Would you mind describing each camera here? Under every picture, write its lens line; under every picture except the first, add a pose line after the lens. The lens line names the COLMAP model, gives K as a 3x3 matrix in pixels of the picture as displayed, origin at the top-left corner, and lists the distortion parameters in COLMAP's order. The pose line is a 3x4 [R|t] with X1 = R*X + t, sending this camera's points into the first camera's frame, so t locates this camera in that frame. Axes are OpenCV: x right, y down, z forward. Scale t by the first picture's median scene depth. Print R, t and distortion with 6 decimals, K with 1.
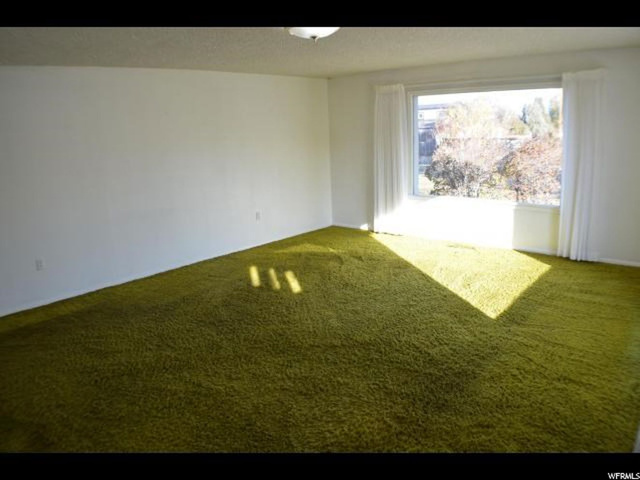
lens RADIAL K [[450.1, 0, 316.0], [0, 450.1, 237.3], [0, 0, 1]] dist [-0.195365, 0.052144]
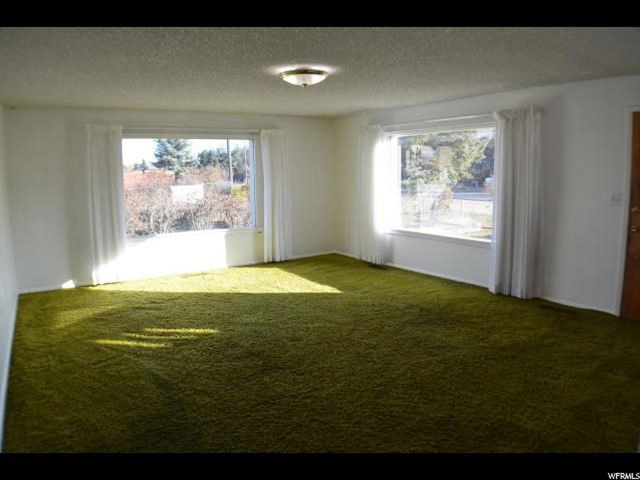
lens RADIAL K [[450.1, 0, 316.0], [0, 450.1, 237.3], [0, 0, 1]] dist [-0.195365, 0.052144]
pose [[0.237821, -0.093354, 0.966812, -0.790026], [0.219242, 0.974842, 0.040200, -0.057495], [-0.946242, 0.202405, 0.252305, 0.478703]]
